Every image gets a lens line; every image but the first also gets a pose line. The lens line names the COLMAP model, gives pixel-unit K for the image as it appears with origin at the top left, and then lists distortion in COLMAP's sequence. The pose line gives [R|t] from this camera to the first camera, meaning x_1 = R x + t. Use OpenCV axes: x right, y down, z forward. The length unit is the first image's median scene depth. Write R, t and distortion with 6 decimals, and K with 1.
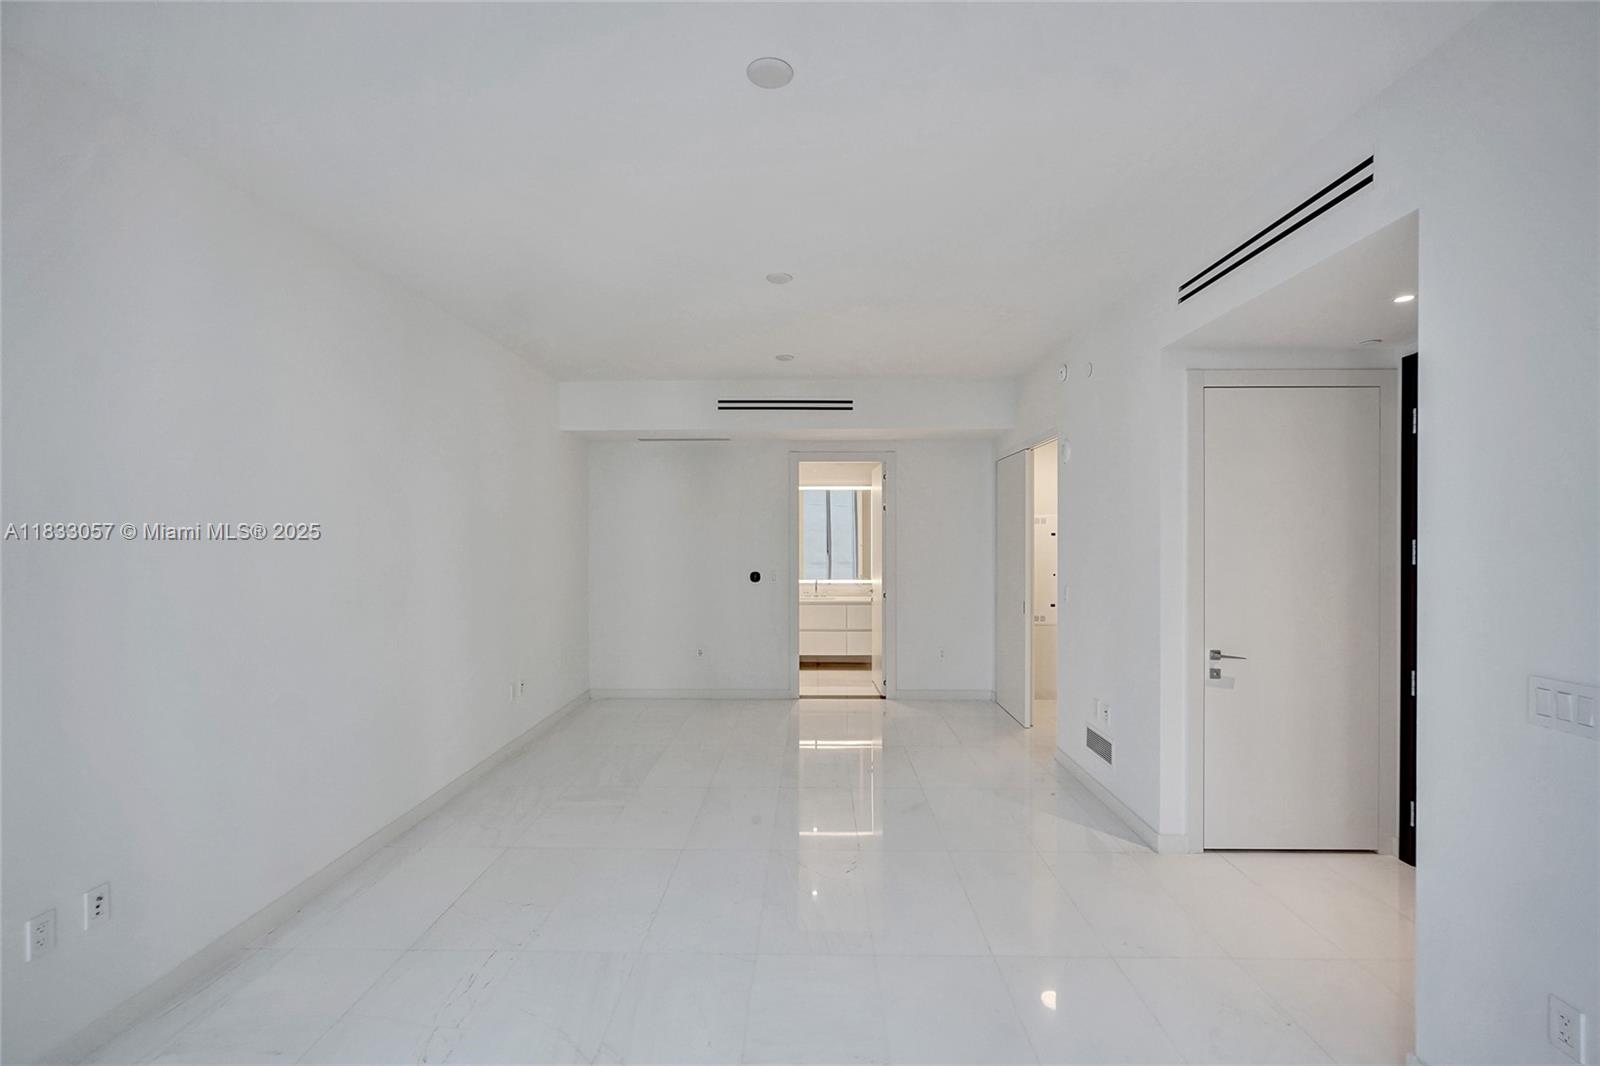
lens RADIAL K [[709.0, 0, 800.0], [0, 709.0, 533.0], [0, 0, 1]] dist [0.001602, 0.000281]
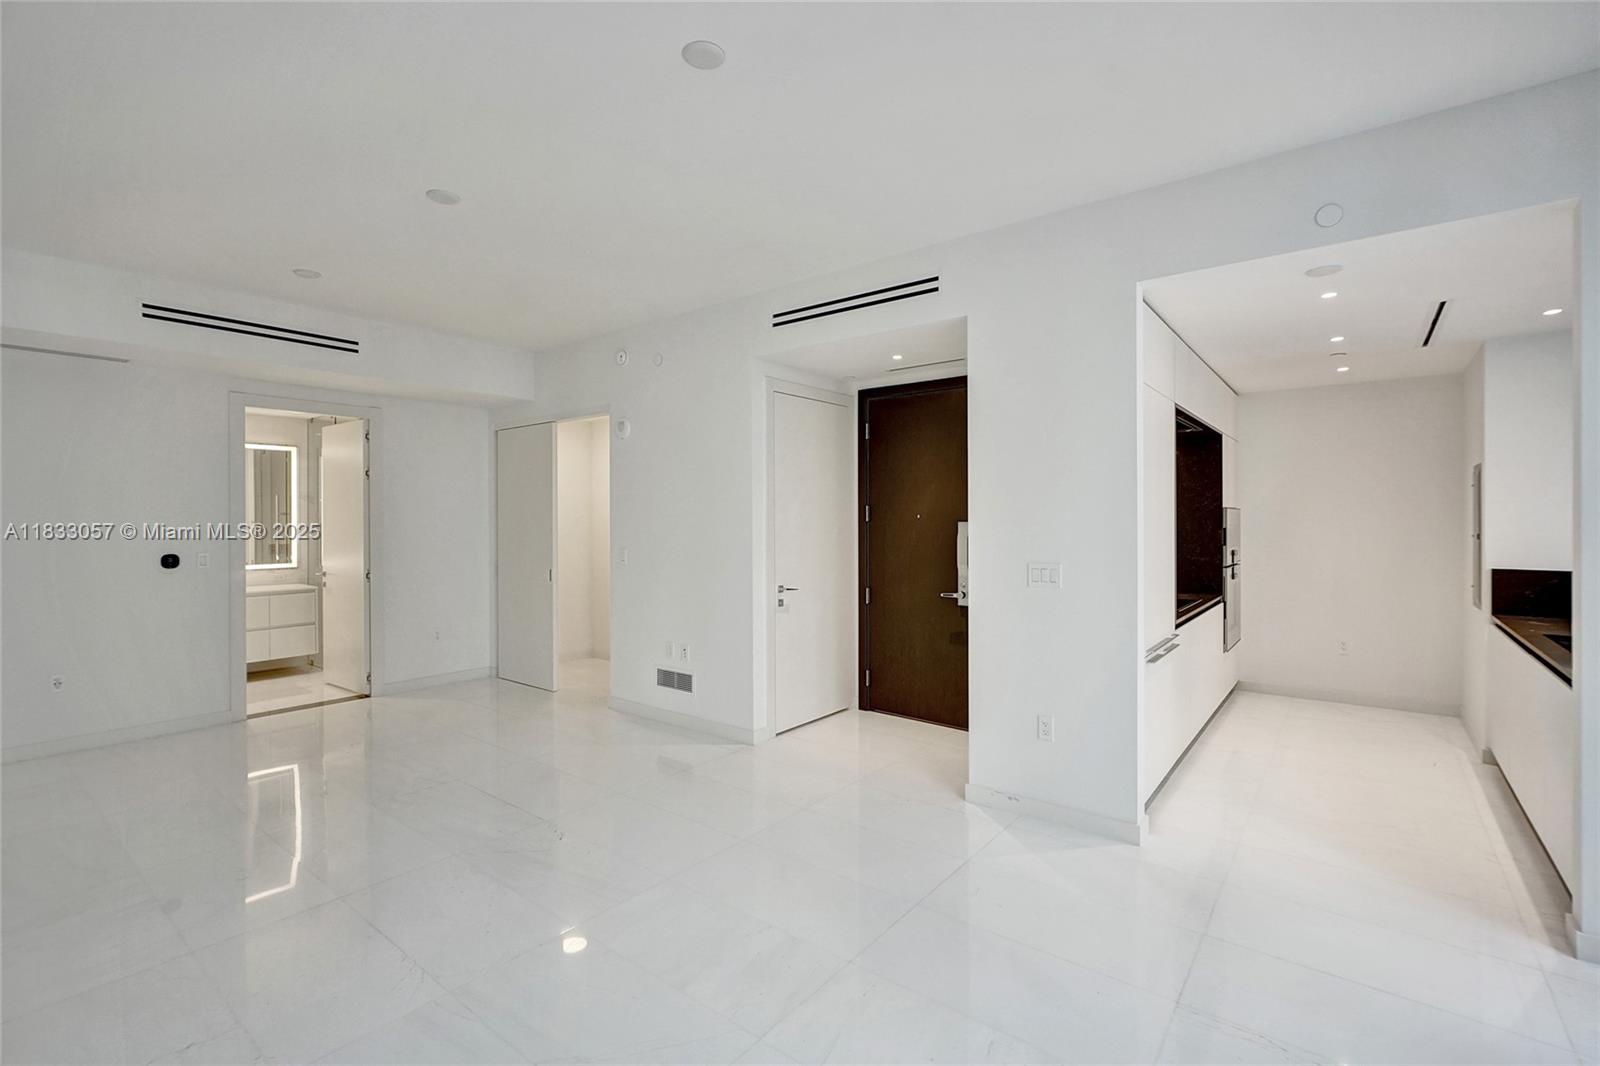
lens RADIAL K [[717.2, 0, 804.0], [0, 717.2, 518.2], [0, 0, 1]] dist [-0.000439, 0.000543]
pose [[0.604689, -0.005176, 0.796445, -0.460808], [0.000349, 0.999981, 0.006233, 0.025477], [-0.796462, -0.003491, 0.604679, 0.123588]]
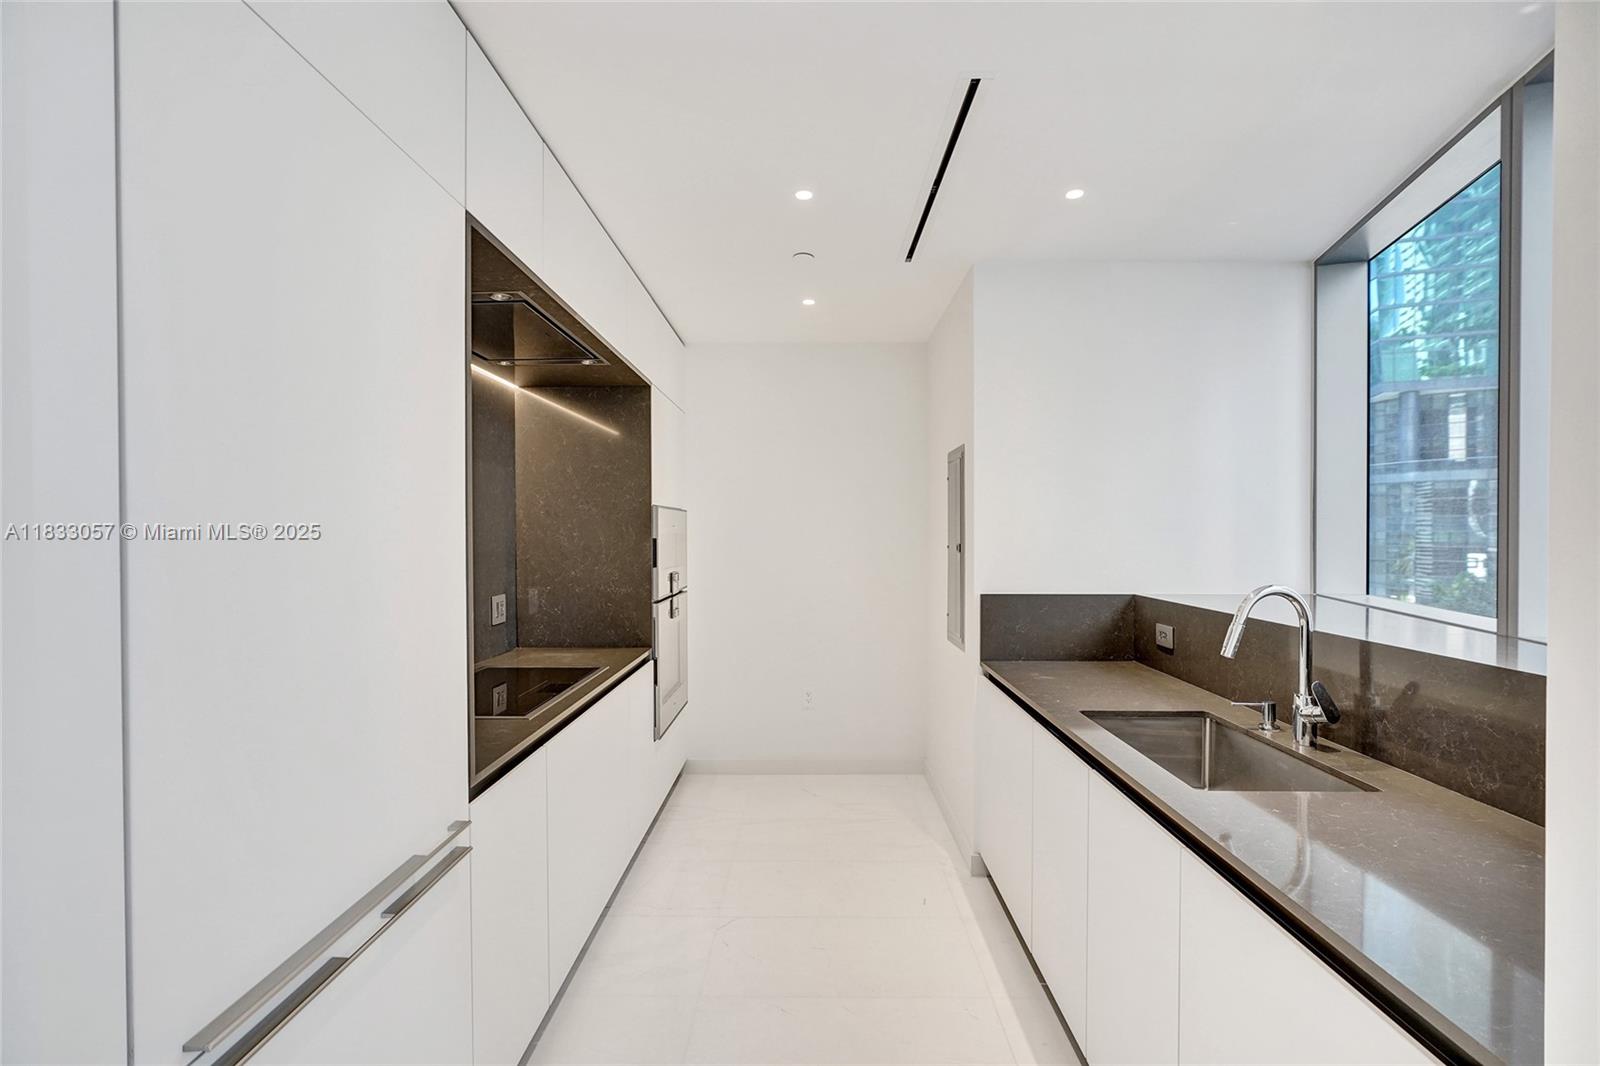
lens RADIAL K [[699.9, 0, 799.0], [0, 699.9, 540.2], [0, 0, 1]] dist [0.003569, 0.000912]
pose [[0.007171, -0.016338, 0.999841, 0.327302], [-0.001934, 0.999864, 0.016352, 0.041503], [-0.999972, -0.002051, 0.007139, 0.137190]]
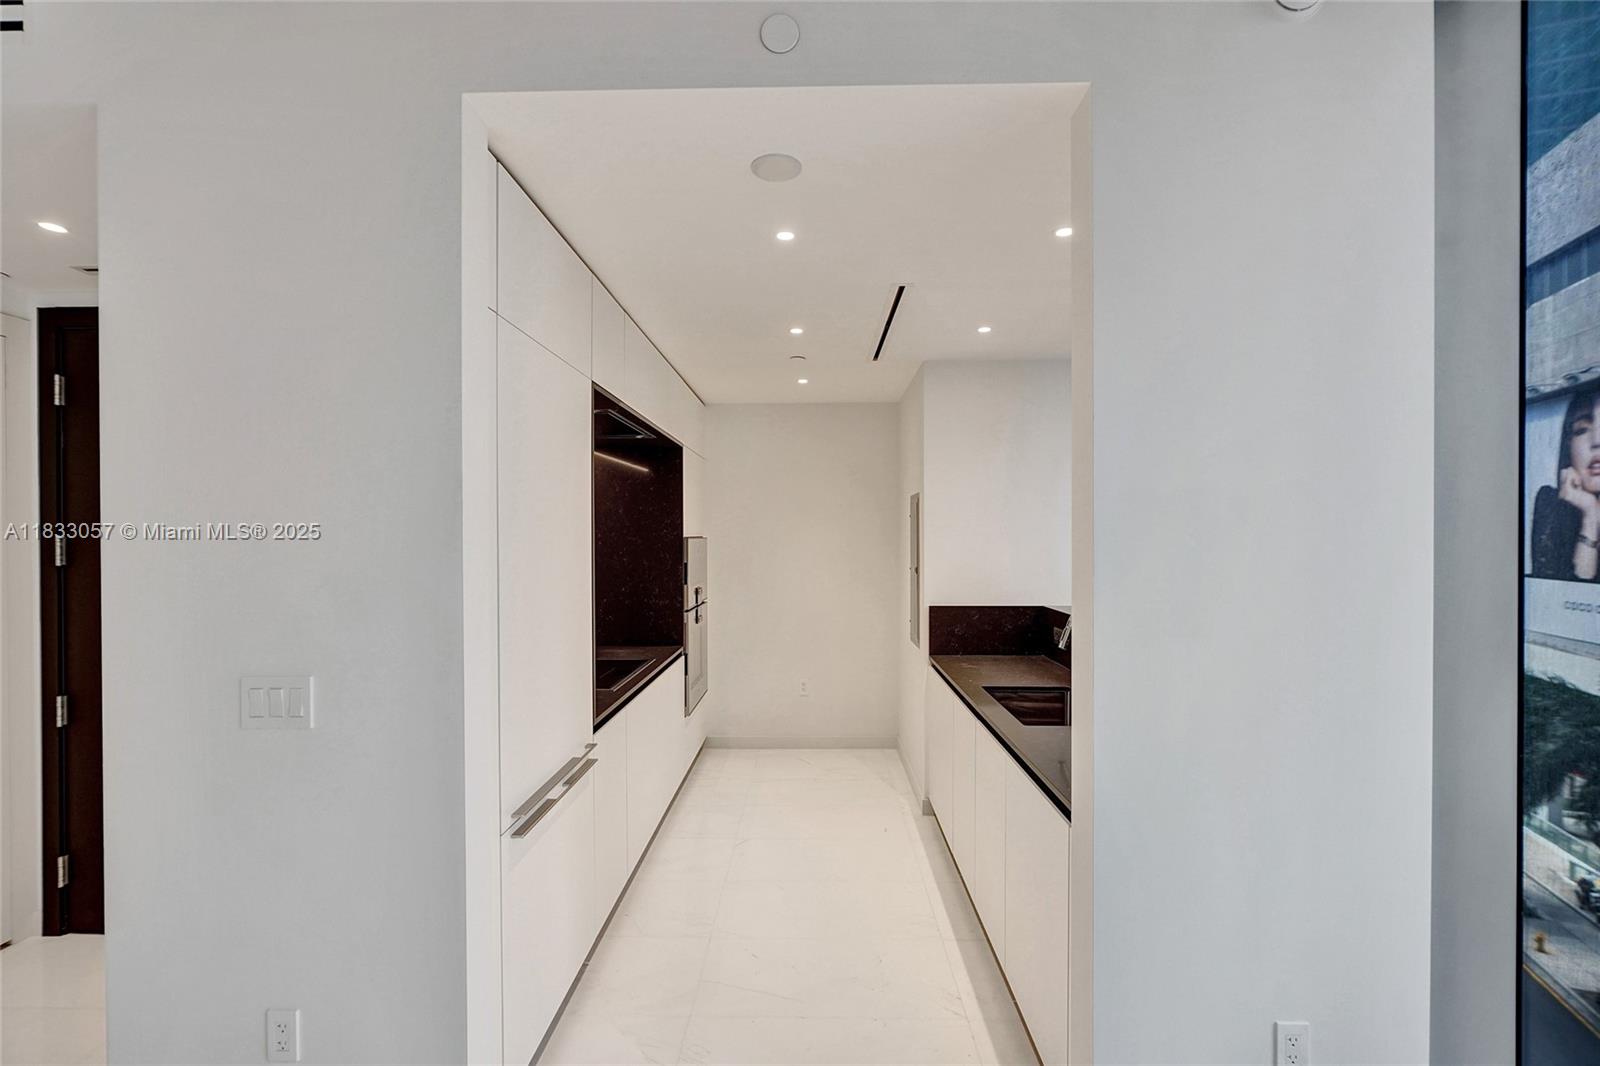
lens RADIAL K [[699.9, 0, 799.0], [0, 699.9, 540.2], [0, 0, 1]] dist [0.003569, 0.000912]
pose [[0.011607, -0.010656, 0.999876, 0.058669], [-0.001711, 0.999942, 0.010676, 0.005158], [-0.999931, -0.001834, 0.011589, 0.124345]]
